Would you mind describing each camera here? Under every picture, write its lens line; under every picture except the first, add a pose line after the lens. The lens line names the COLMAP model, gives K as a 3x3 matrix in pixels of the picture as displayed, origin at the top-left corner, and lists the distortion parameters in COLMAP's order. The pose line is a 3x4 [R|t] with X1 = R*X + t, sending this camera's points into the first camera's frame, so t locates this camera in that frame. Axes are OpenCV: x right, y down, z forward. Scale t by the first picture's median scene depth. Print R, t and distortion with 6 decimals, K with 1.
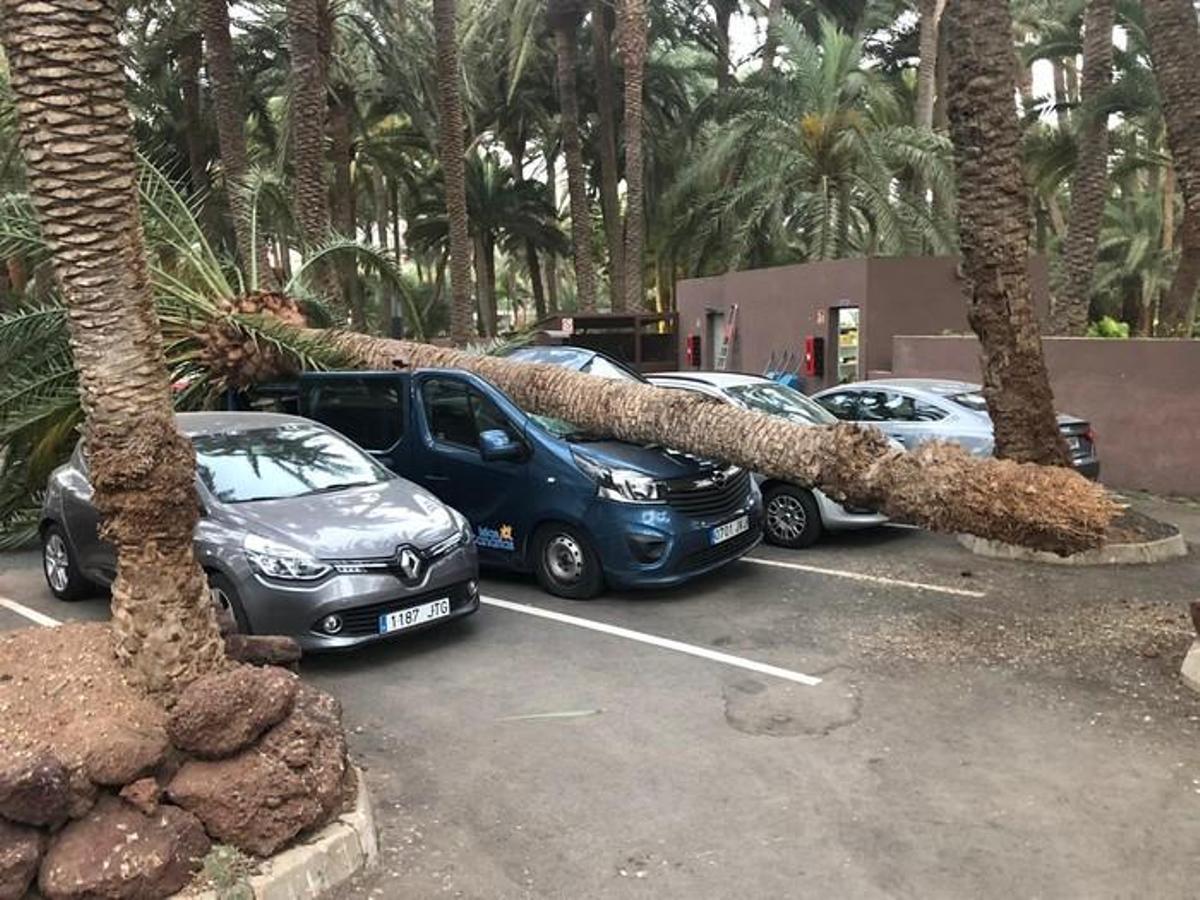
lens RADIAL K [[879.4, 0, 600.0], [0, 879.4, 450.0], [0, 0, 1]] dist [0.301148, -0.000083]
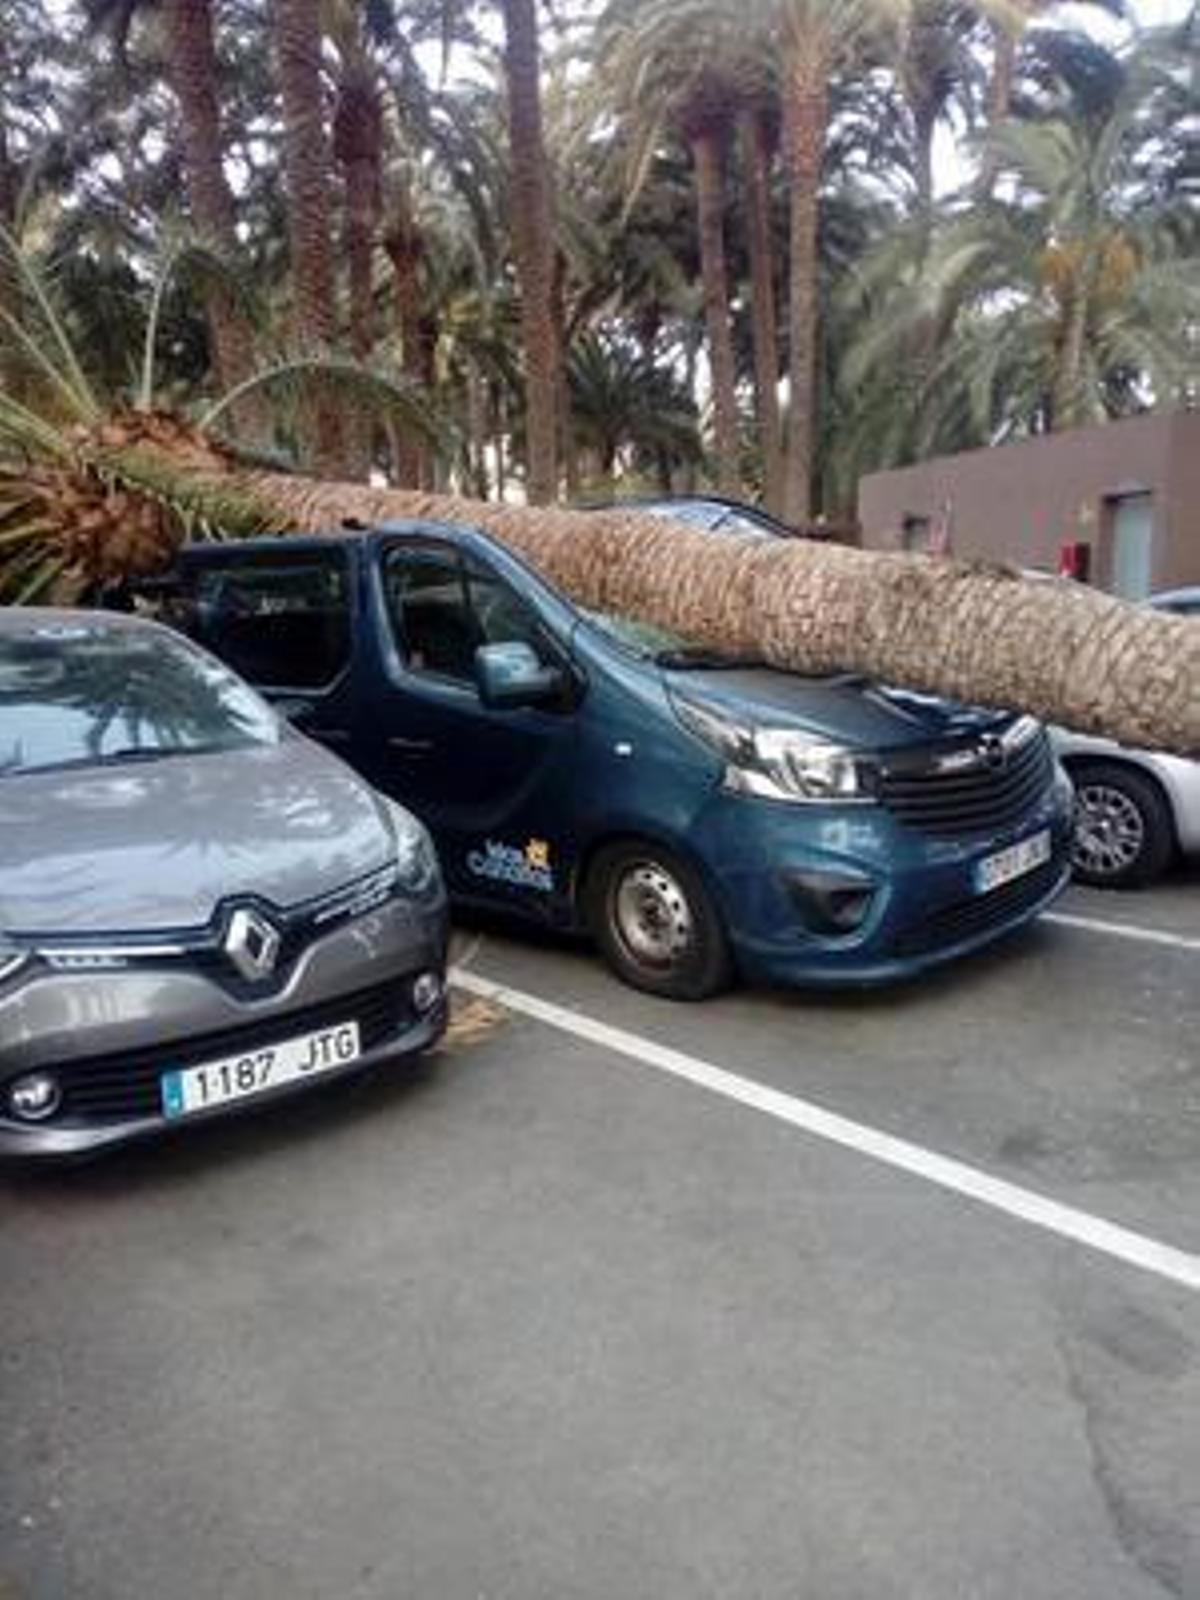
lens RADIAL K [[987.1, 0, 600.0], [0, 987.1, 800.0], [0, 0, 1]] dist [0.042122, -0.001173]
pose [[0.989126, 0.019525, -0.145772, 0.008889], [-0.008229, 0.996943, 0.077698, 0.019924], [0.146843, -0.075654, 0.986262, 0.470417]]
